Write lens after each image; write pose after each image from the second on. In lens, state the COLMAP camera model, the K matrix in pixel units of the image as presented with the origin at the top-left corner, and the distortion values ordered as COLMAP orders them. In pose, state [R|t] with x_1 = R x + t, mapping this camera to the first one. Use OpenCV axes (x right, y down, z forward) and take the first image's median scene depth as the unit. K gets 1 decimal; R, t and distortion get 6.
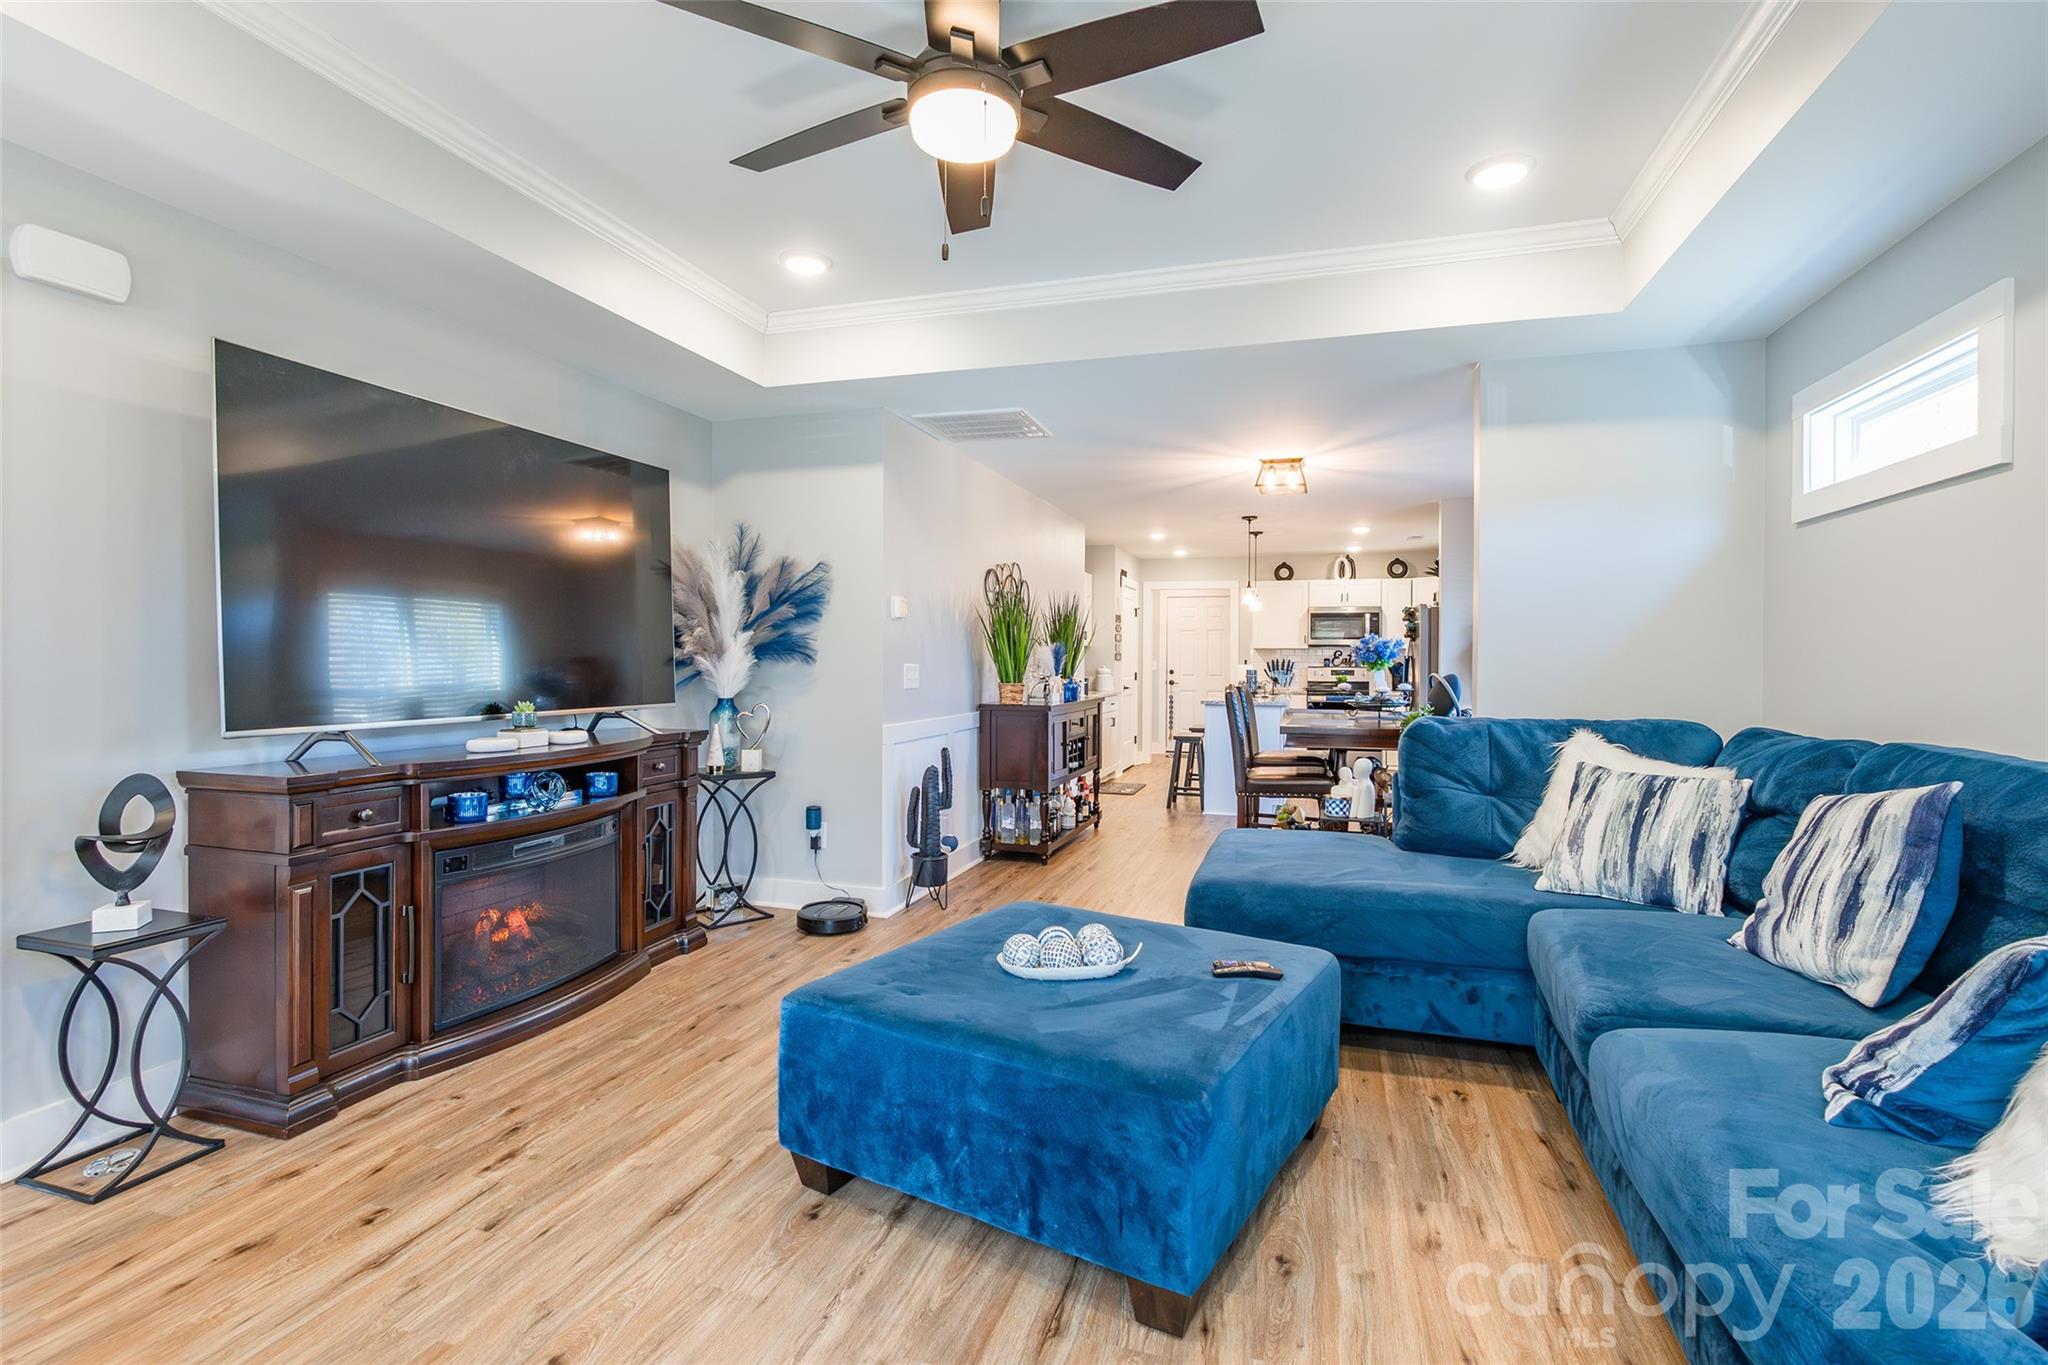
lens RADIAL K [[950.8, 0, 1026.8], [0, 950.8, 671.6], [0, 0, 1]] dist [-0.008666, -0.001055]
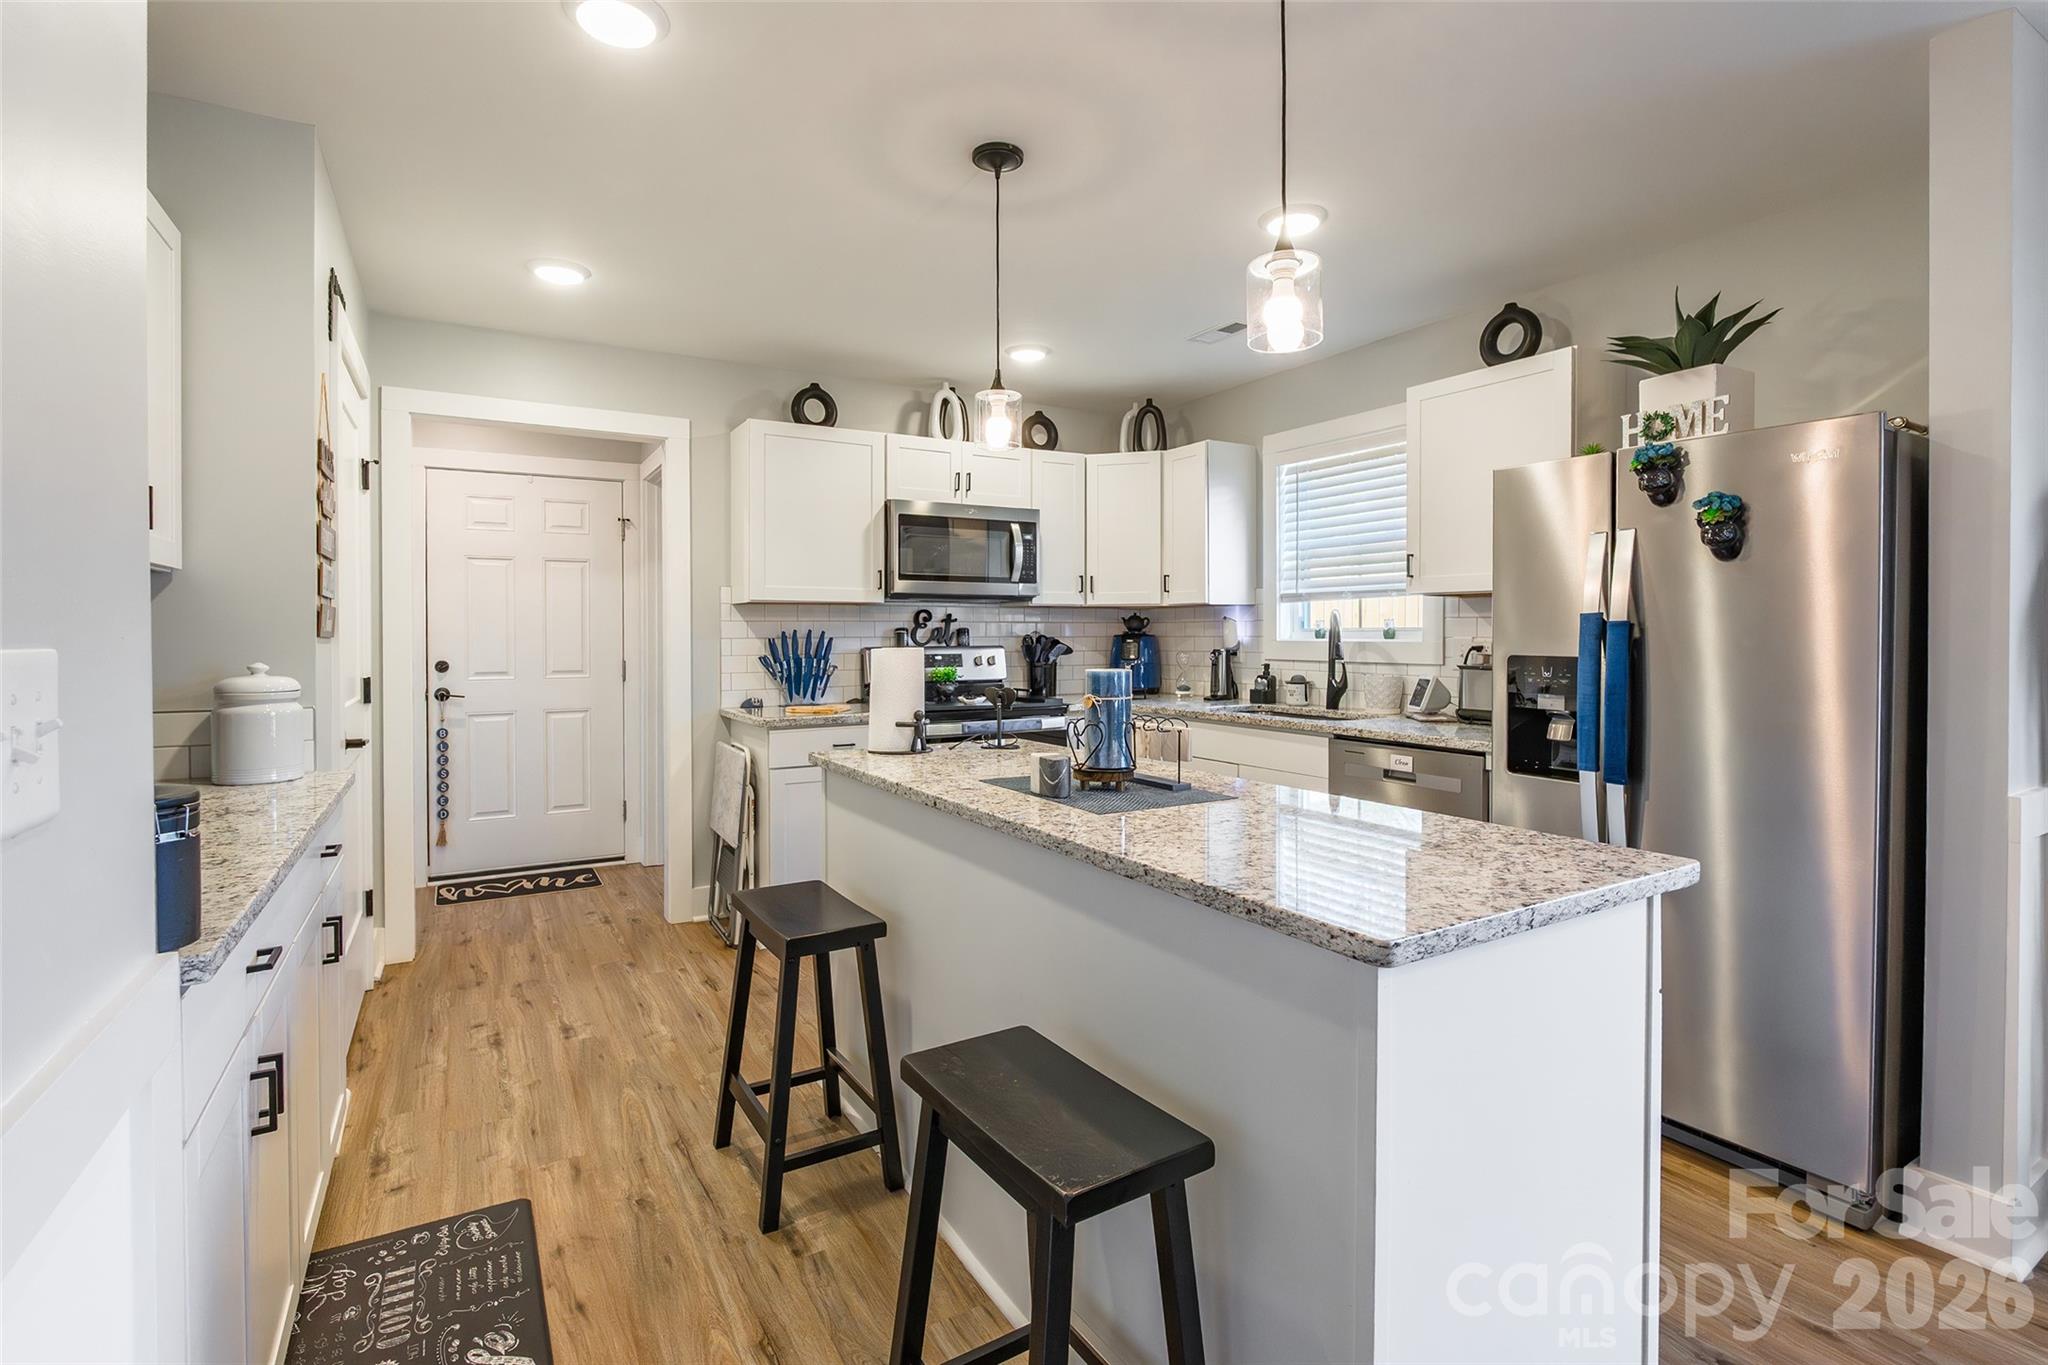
lens RADIAL K [[950.8, 0, 980.7], [0, 950.8, 636.7], [0, 0, 1]] dist [-0.008666, -0.001055]
pose [[0.701867, -0.008617, 0.712256, 0.040484], [0.015503, 0.999875, -0.003179, -0.008251], [-0.712139, 0.013273, 0.701913, 0.681282]]
